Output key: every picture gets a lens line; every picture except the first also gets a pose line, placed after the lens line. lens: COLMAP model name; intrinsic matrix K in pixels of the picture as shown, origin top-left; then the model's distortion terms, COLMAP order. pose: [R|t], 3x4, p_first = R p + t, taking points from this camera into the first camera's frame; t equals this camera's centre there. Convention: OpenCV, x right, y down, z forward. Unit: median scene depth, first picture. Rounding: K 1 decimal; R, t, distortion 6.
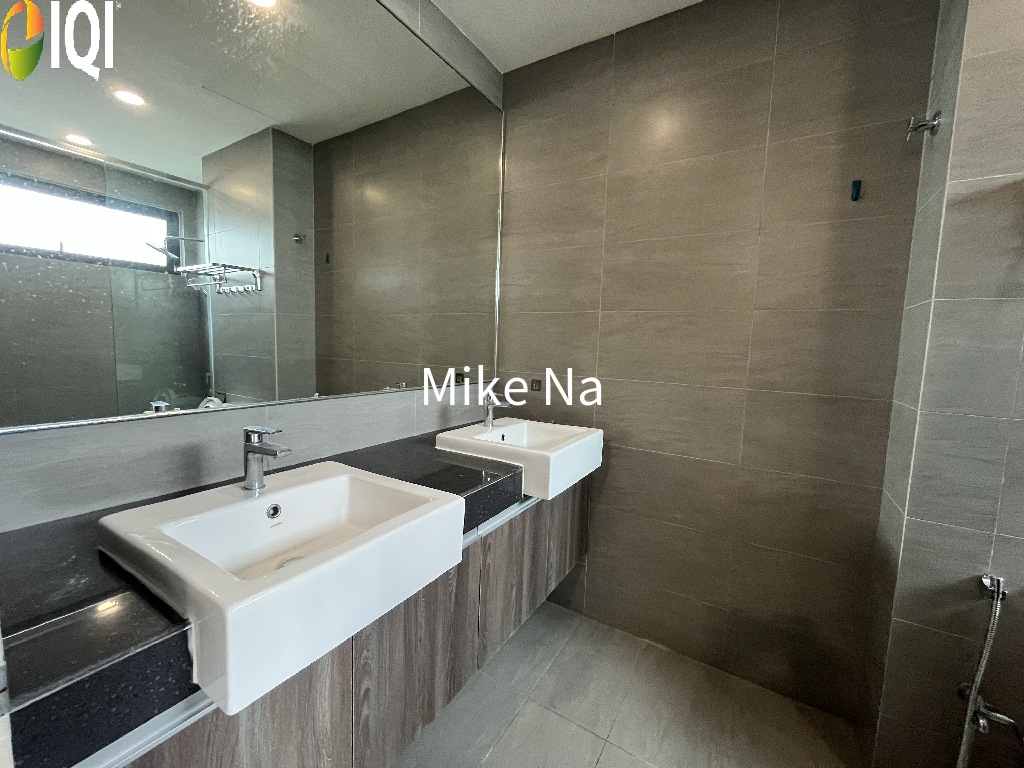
lens RADIAL K [[415.6, 0, 512.3], [0, 415.6, 380.8], [0, 0, 1]] dist [-0.005667, -0.000099]
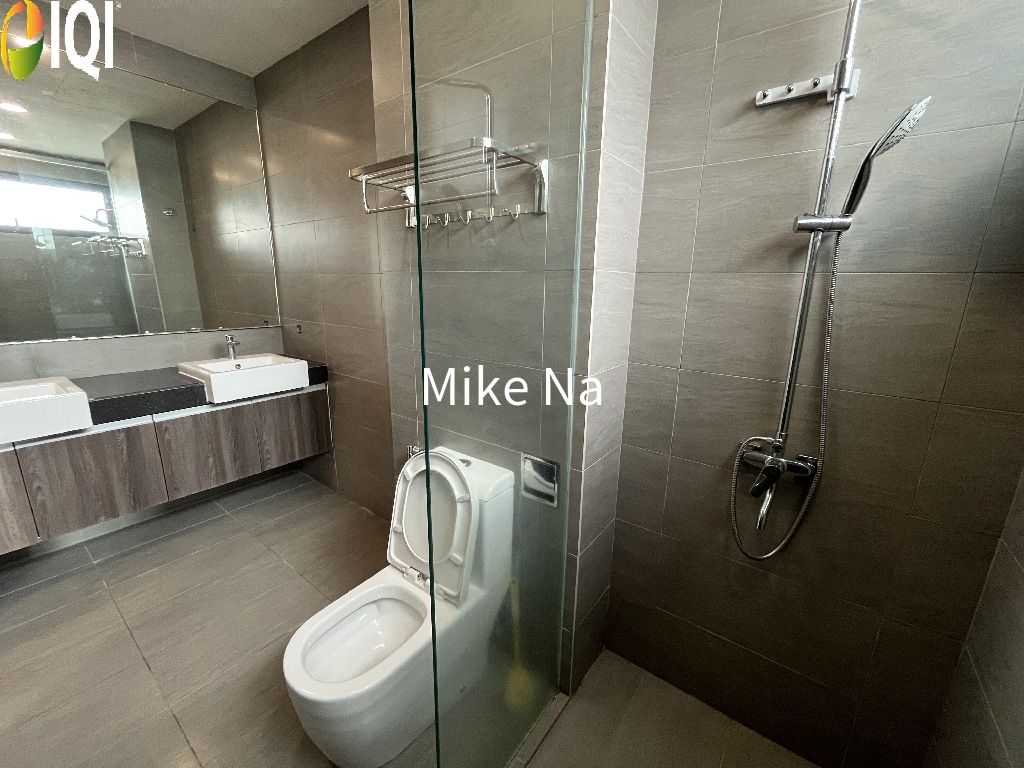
lens RADIAL K [[415.6, 0, 512.3], [0, 415.6, 380.8], [0, 0, 1]] dist [-0.005667, -0.000099]
pose [[0.994886, 0.005849, -0.100837, 0.870772], [0.008506, 0.989925, 0.141340, -0.007654], [0.100648, -0.141475, 0.984812, -0.266755]]
